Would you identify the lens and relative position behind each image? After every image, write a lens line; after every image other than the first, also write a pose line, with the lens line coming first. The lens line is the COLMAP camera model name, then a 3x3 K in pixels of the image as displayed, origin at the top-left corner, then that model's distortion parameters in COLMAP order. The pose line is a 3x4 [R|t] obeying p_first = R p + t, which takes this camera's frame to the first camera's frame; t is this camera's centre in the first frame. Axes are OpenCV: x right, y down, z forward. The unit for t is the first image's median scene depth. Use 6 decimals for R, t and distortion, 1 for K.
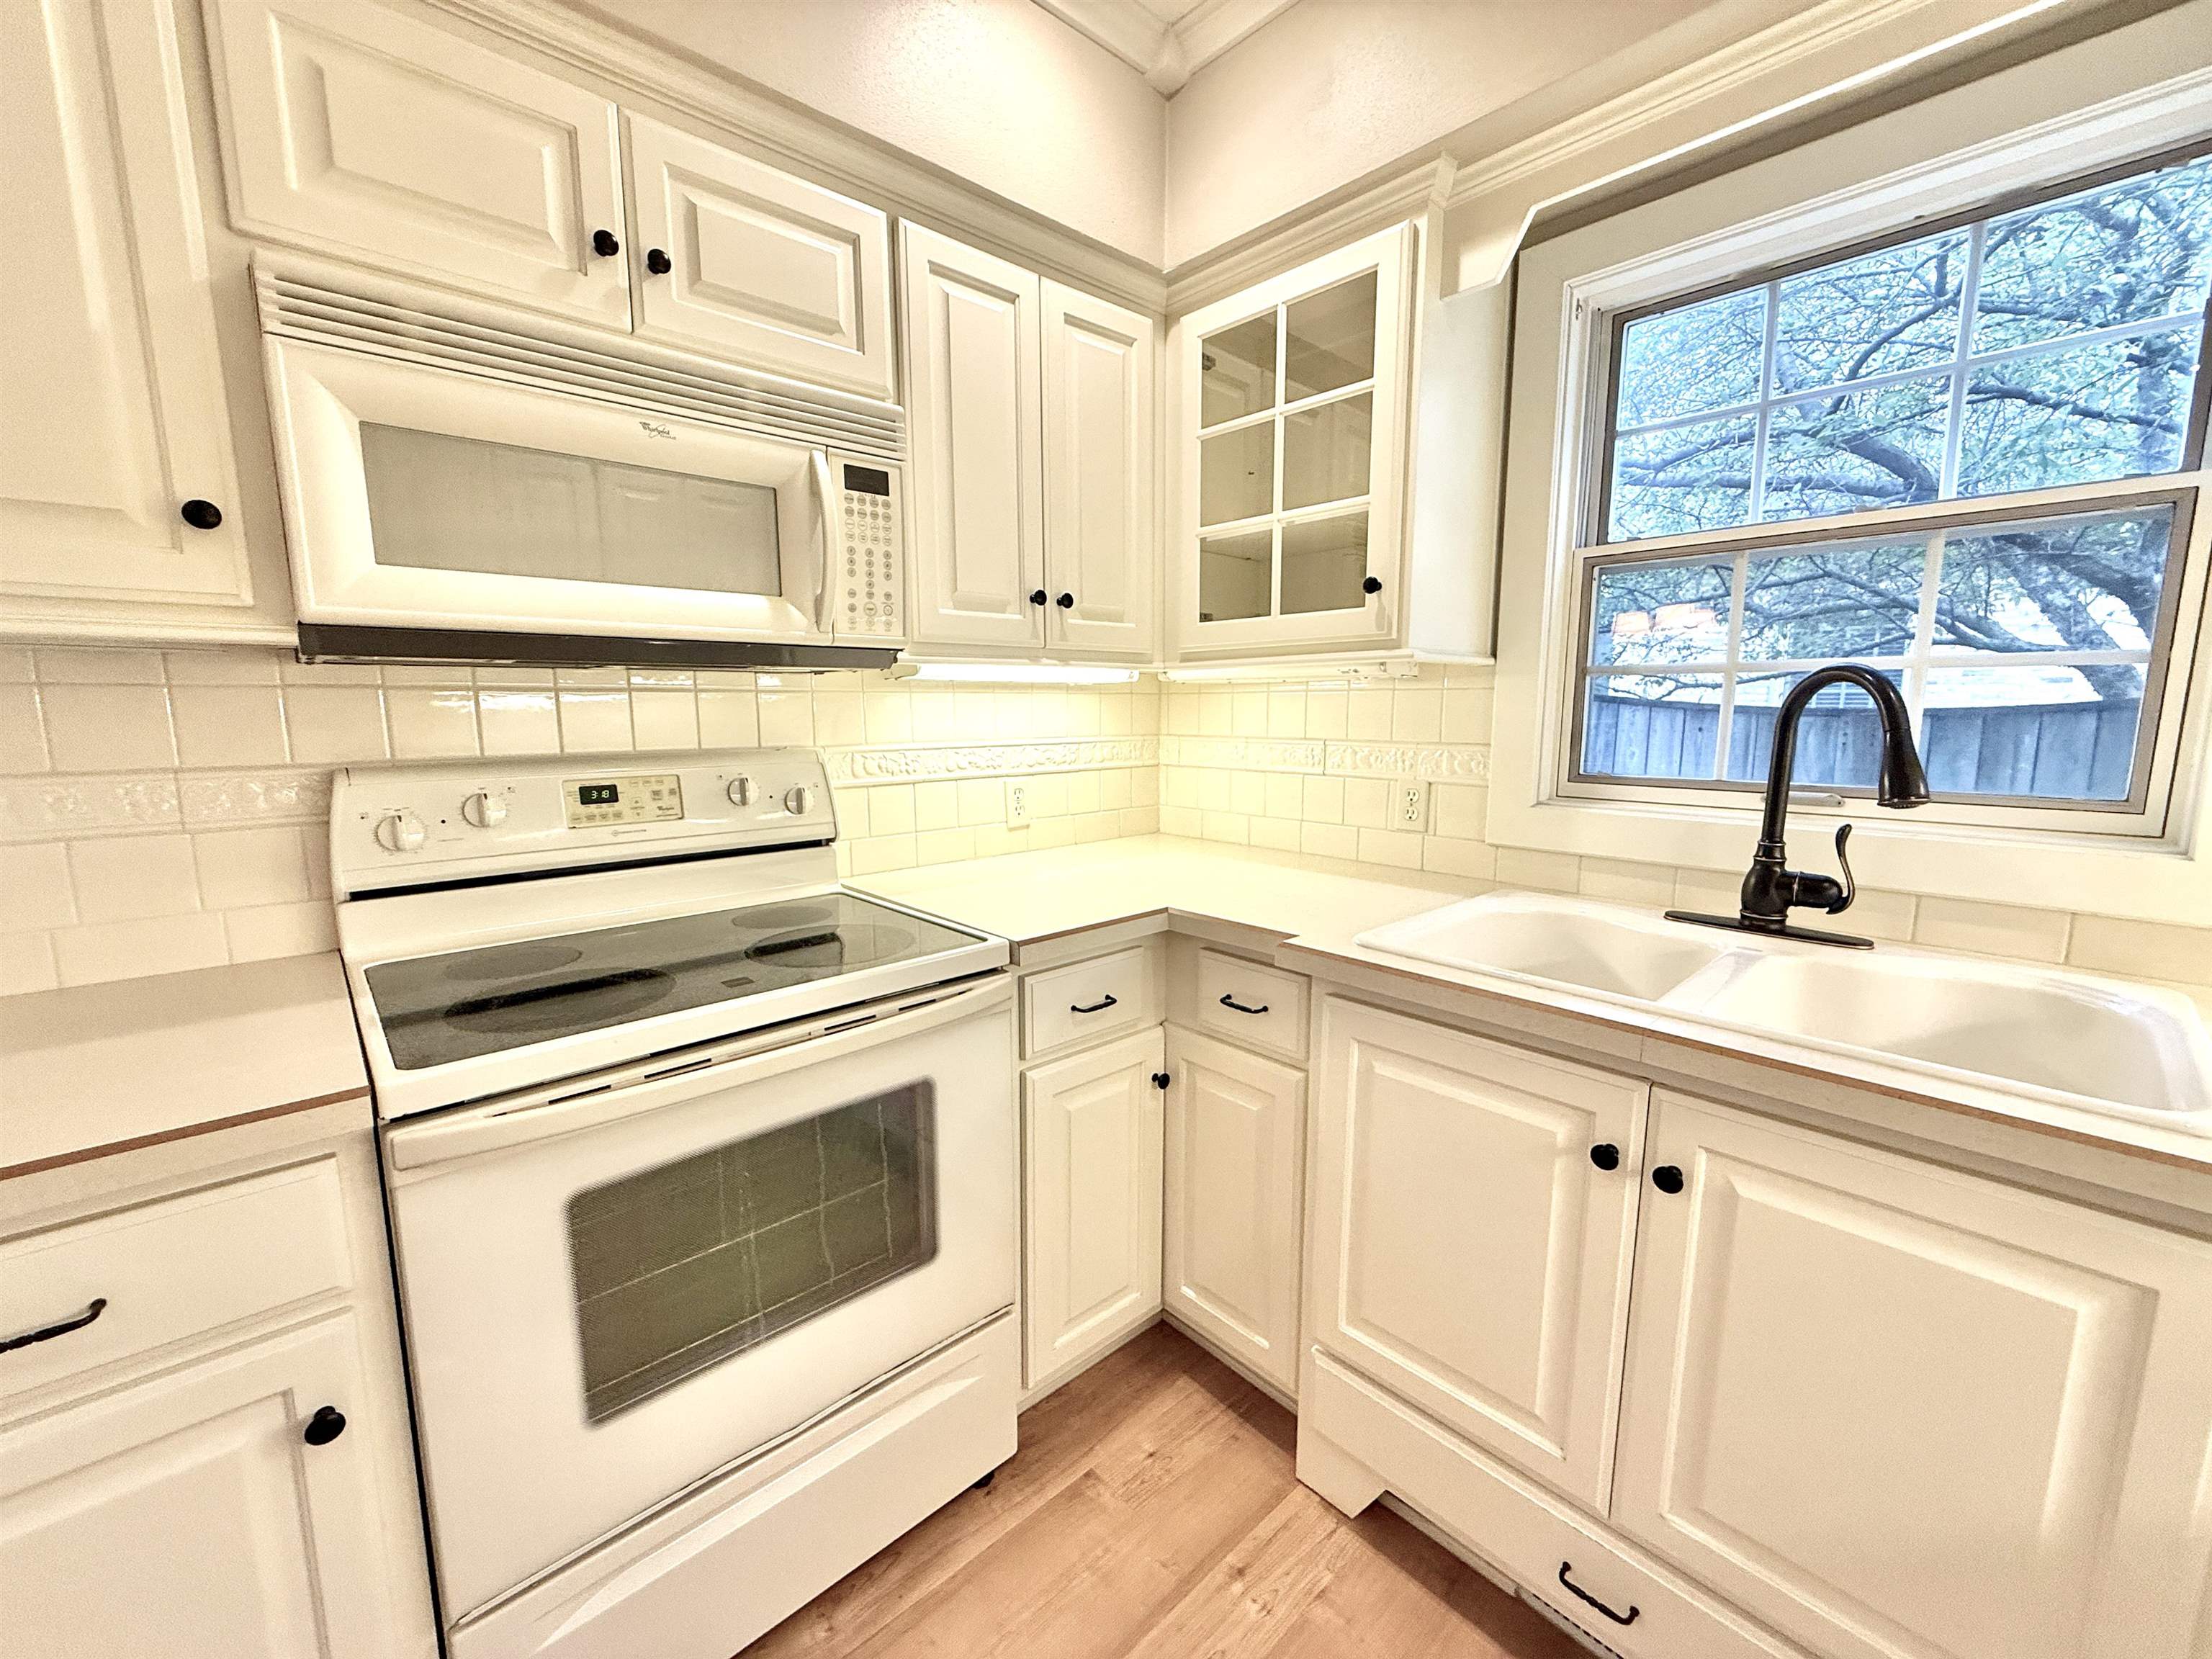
lens RADIAL K [[877.8, 0, 1099.5], [0, 877.8, 832.7], [0, 0, 1]] dist [-0.001460, 0.000278]
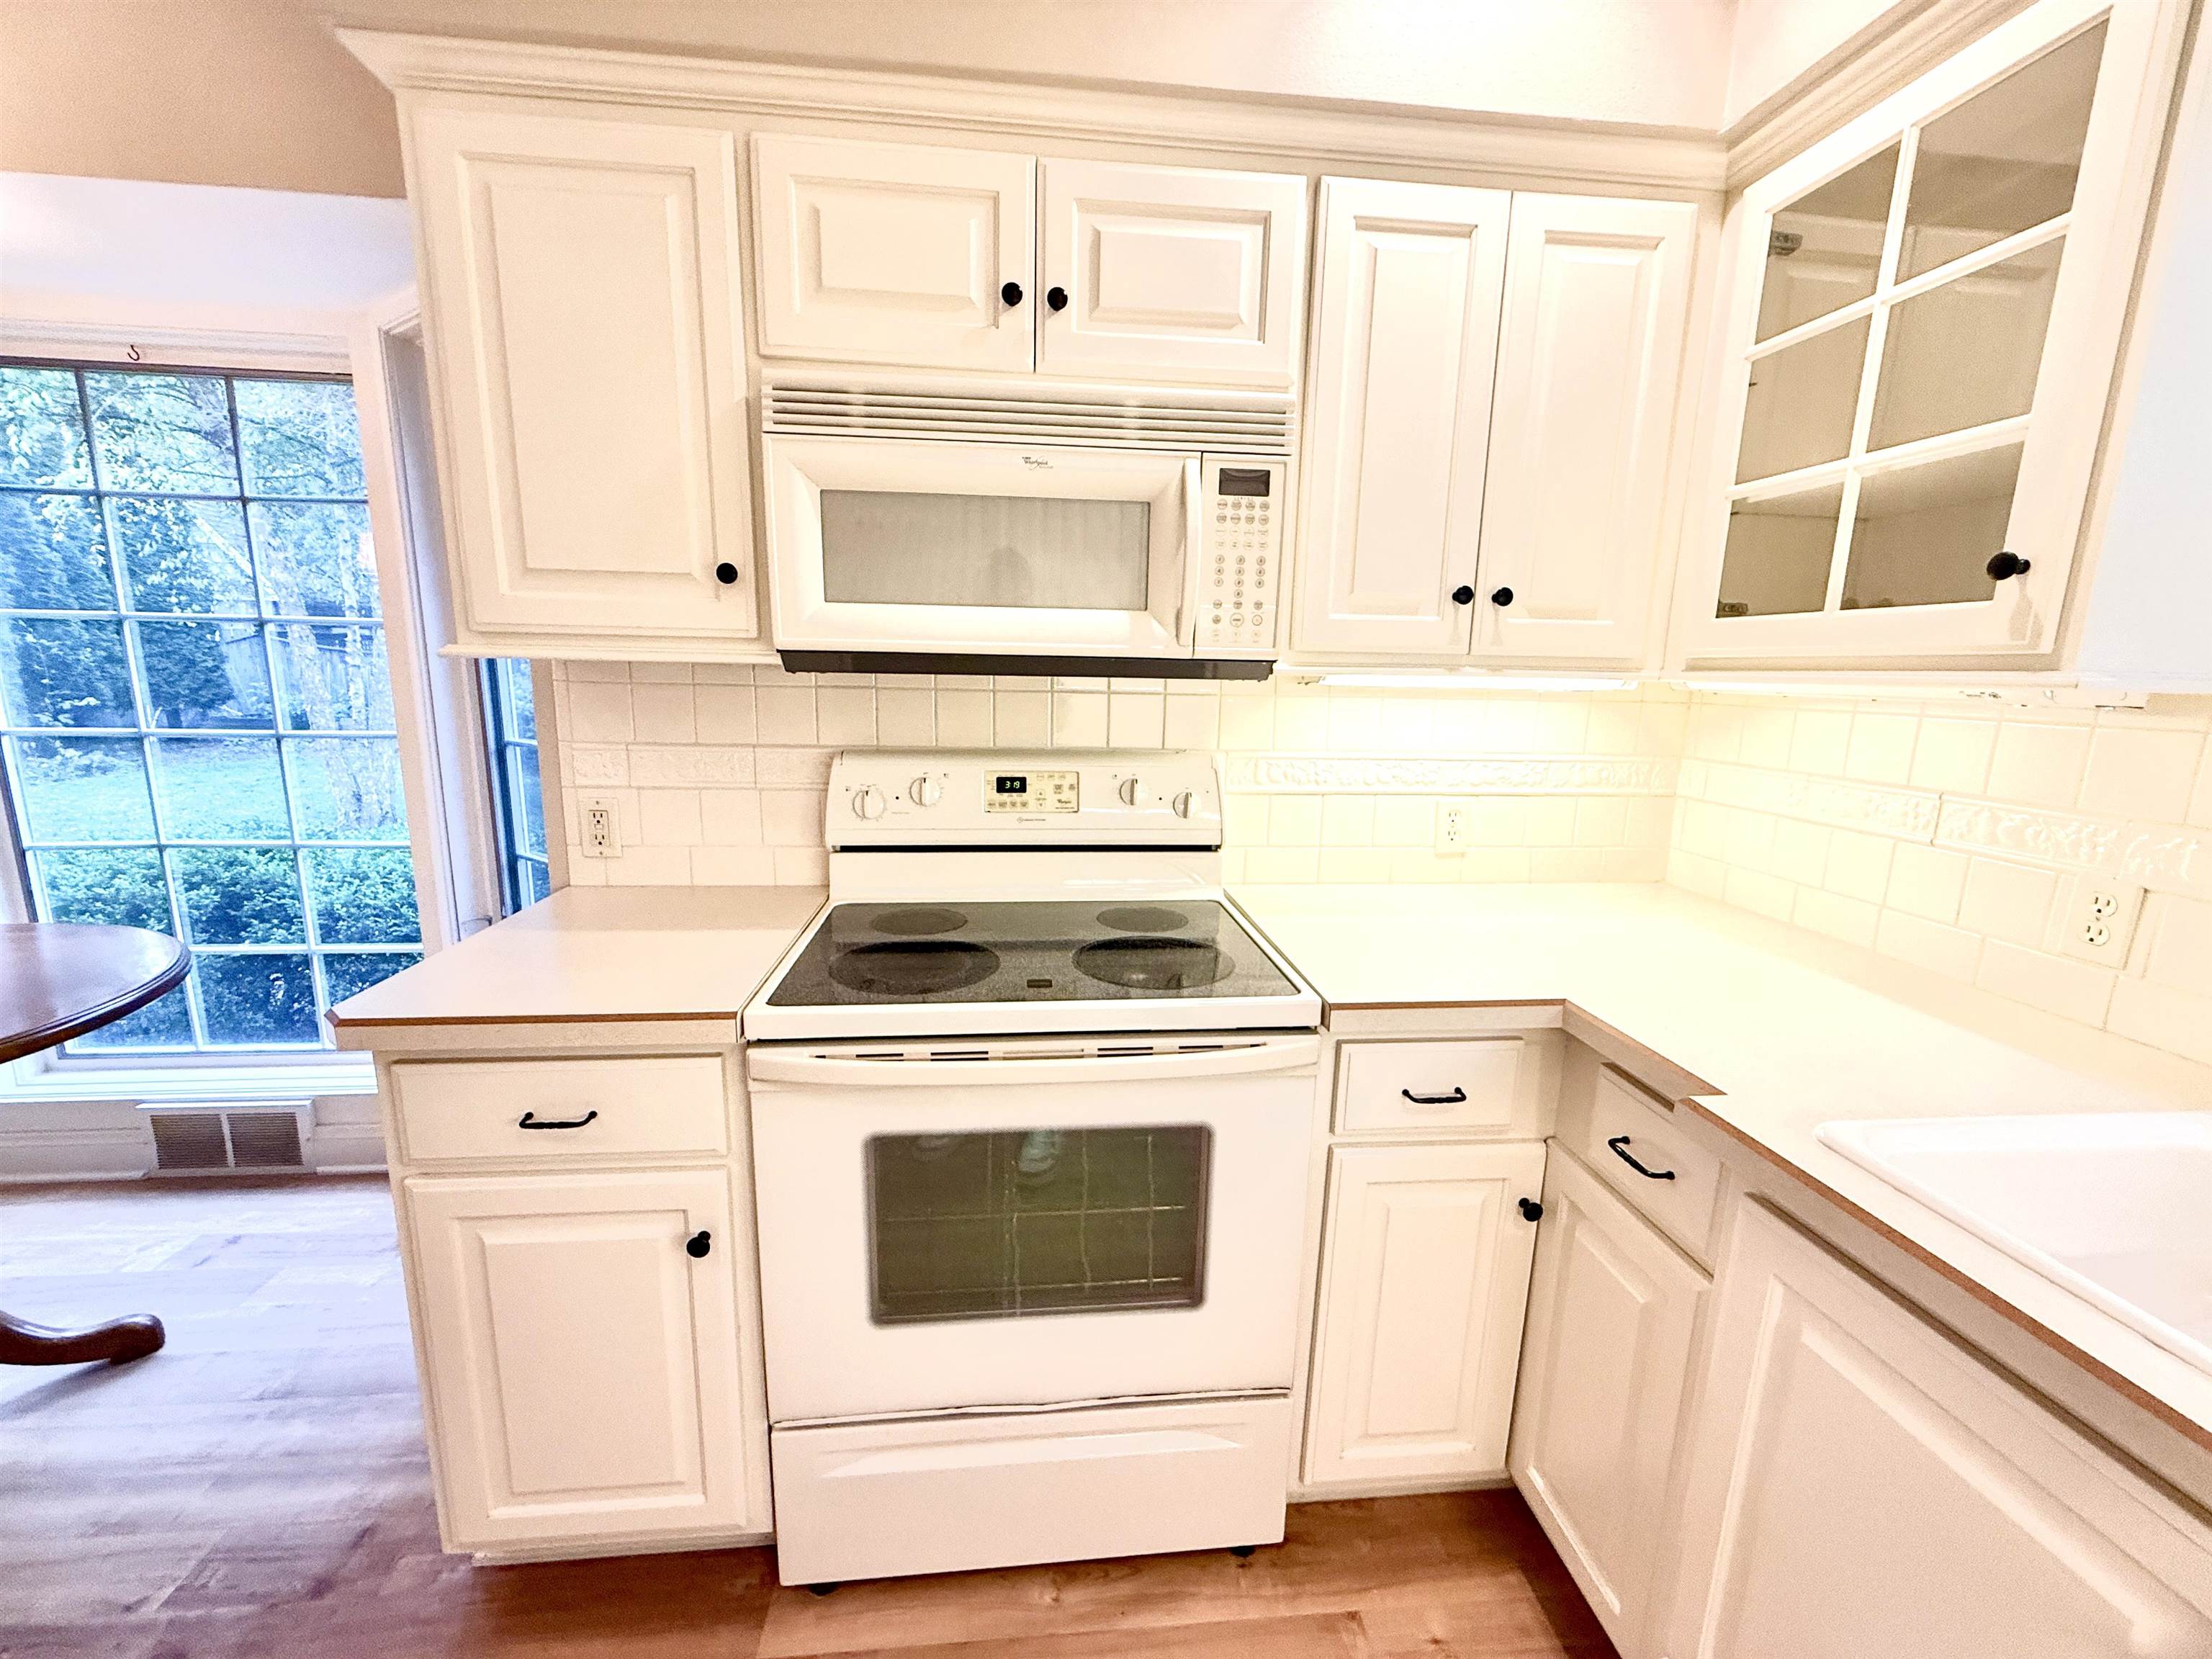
lens RADIAL K [[877.8, 0, 1101.7], [0, 877.8, 833.3], [0, 0, 1]] dist [-0.001460, 0.000278]
pose [[0.801894, 0.131784, -0.582751, 0.204586], [-0.109398, 0.991267, 0.073630, -0.081338], [0.587365, 0.004708, 0.809308, 0.152185]]
